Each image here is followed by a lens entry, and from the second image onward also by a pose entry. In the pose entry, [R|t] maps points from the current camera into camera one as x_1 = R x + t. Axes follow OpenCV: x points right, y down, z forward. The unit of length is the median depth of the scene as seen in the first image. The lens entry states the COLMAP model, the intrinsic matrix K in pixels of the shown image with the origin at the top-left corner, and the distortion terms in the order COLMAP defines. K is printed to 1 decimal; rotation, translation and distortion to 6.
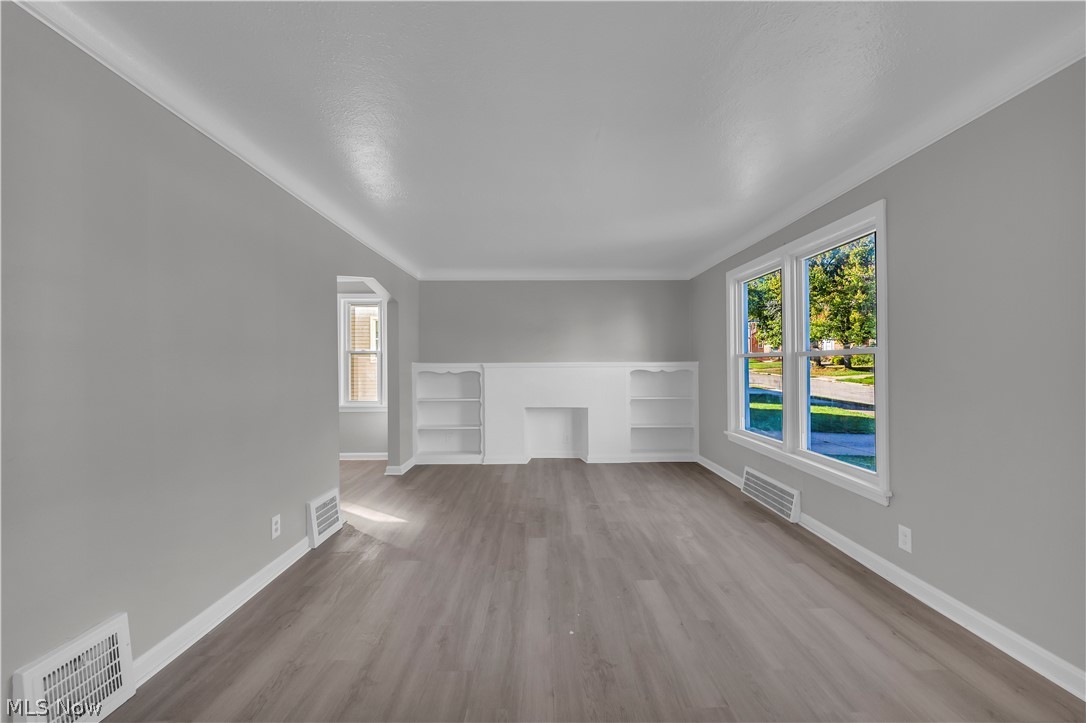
lens RADIAL K [[442.4, 0, 542.2], [0, 442.4, 363.9], [0, 0, 1]] dist [0.000626, -0.000213]
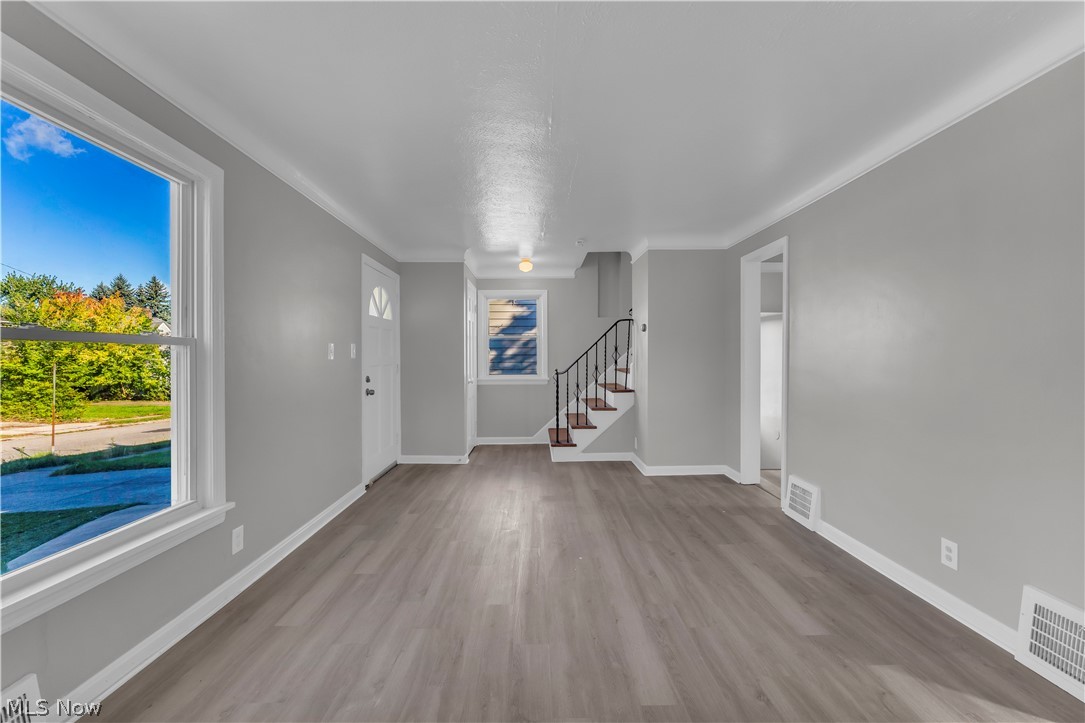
lens RADIAL K [[442.0, 0, 538.8], [0, 442.0, 358.7], [0, 0, 1]] dist [0.000626, -0.000213]
pose [[-0.999958, 0.008869, -0.002270, 0.140576], [0.008874, 0.999958, -0.002262, 0.005707], [0.002250, -0.002282, -0.999995, 1.723595]]
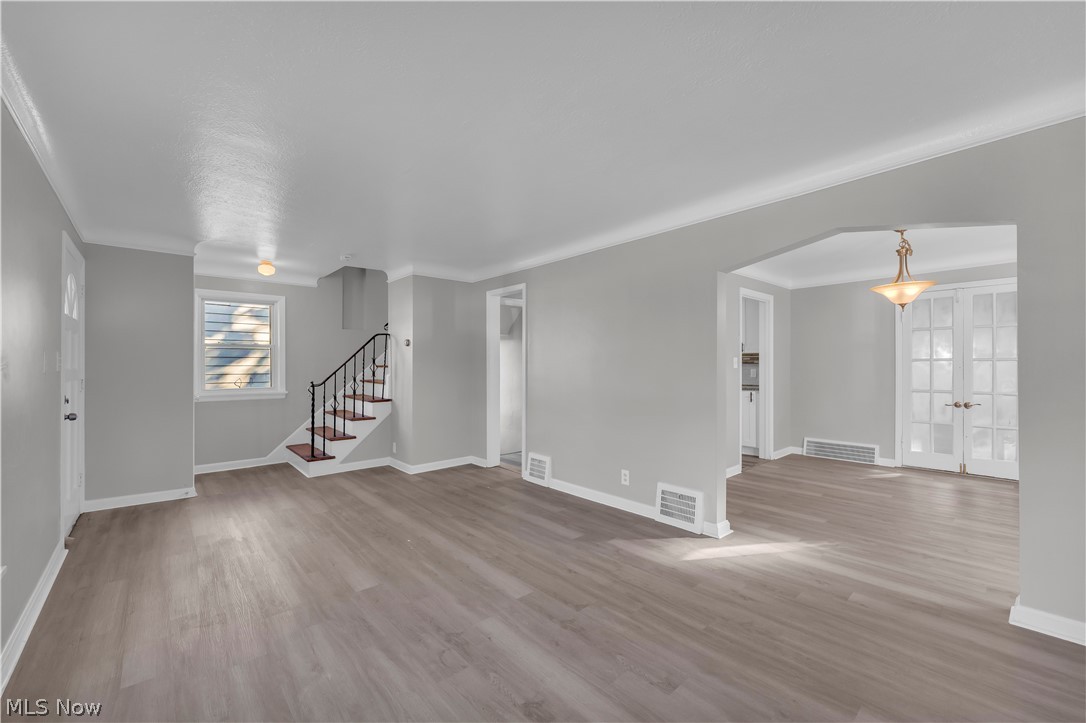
lens RADIAL K [[442.4, 0, 540.1], [0, 442.4, 366.2], [0, 0, 1]] dist [0.000626, -0.000213]
pose [[-0.761437, 0.007071, -0.648200, 0.534612], [0.011863, 0.999925, -0.003027, 0.000244], [0.648130, -0.009994, -0.761464, 1.846844]]
